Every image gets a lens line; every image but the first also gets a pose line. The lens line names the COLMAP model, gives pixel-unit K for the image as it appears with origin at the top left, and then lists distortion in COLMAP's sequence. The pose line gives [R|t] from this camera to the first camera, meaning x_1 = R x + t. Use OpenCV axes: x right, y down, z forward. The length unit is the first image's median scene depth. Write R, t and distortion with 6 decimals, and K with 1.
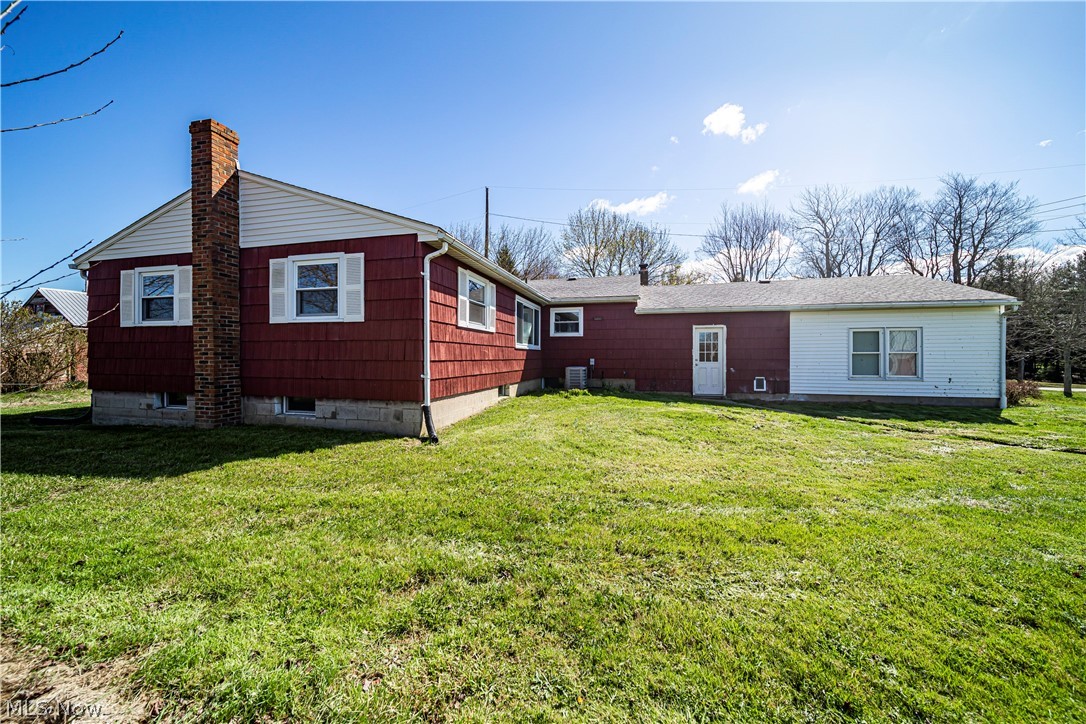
lens RADIAL K [[385.0, 0, 549.1], [0, 385.0, 361.4], [0, 0, 1]] dist [0.003012, 0.000058]
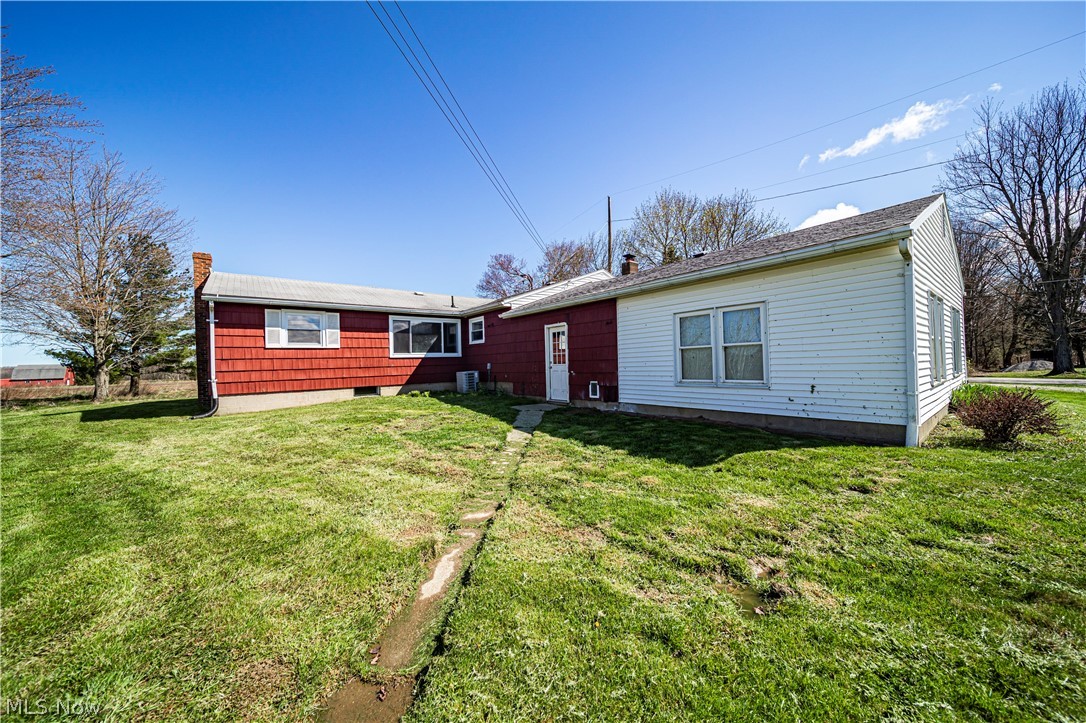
lens RADIAL K [[385.0, 0, 554.7], [0, 385.0, 359.1], [0, 0, 1]] dist [0.003012, 0.000058]
pose [[0.799192, -0.031209, -0.600265, 1.038923], [0.024221, 0.999512, -0.019719, 0.007156], [0.600587, 0.001220, 0.799558, 0.303466]]
